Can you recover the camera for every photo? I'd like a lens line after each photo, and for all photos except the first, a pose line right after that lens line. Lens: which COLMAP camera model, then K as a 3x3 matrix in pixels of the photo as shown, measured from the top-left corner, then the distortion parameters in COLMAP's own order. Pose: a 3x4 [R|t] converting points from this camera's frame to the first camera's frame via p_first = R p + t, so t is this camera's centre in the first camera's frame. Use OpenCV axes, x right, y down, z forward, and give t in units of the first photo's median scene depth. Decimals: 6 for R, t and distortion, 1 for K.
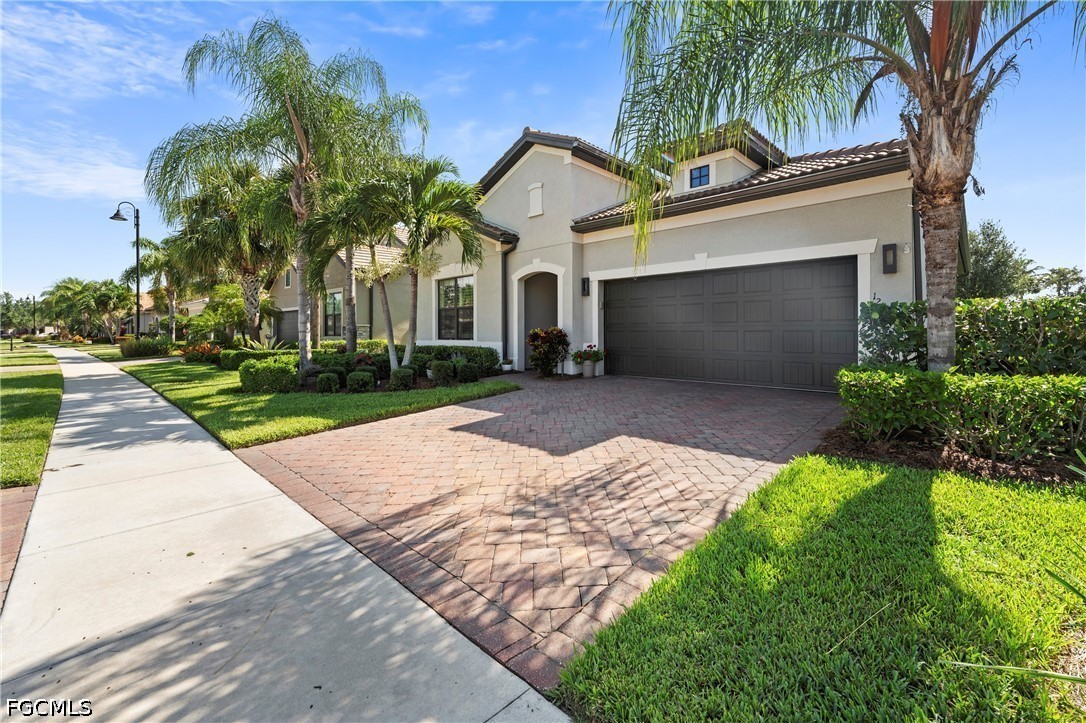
lens RADIAL K [[447.1, 0, 544.8], [0, 447.1, 339.8], [0, 0, 1]] dist [-0.011235, -0.000173]
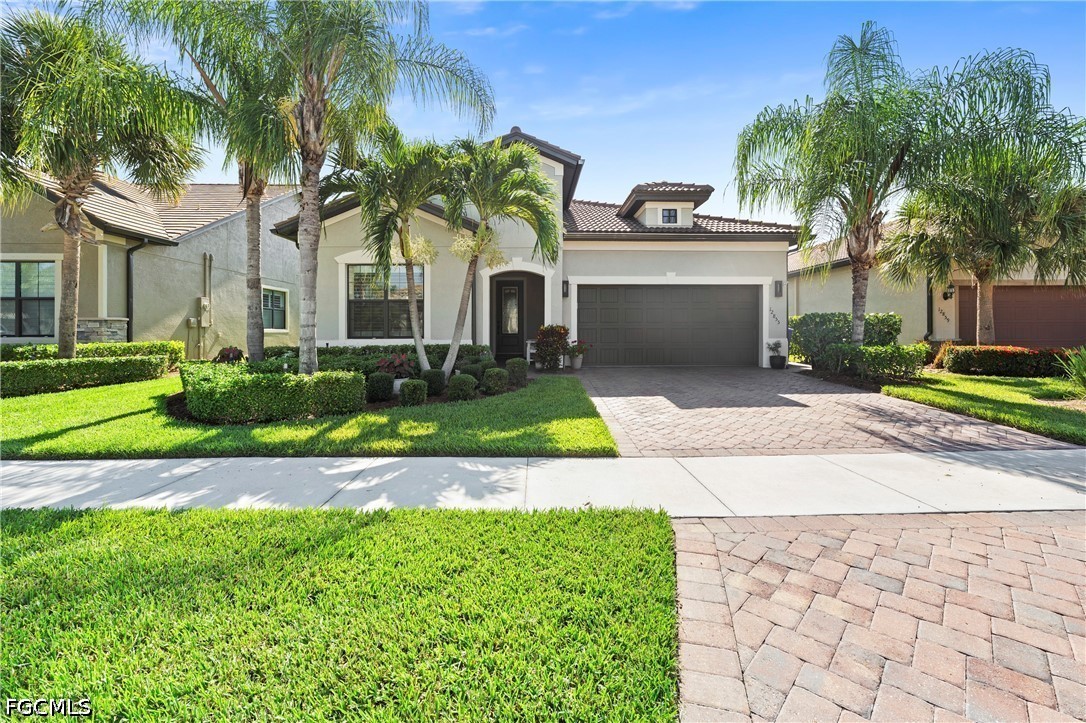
lens RADIAL K [[447.1, 0, 544.8], [0, 447.1, 339.8], [0, 0, 1]] dist [-0.011235, -0.000173]
pose [[0.704578, 0.002098, 0.709623, -0.742967], [0.013940, 0.999762, -0.016796, 0.026538], [-0.709490, 0.021726, 0.704381, 0.258256]]
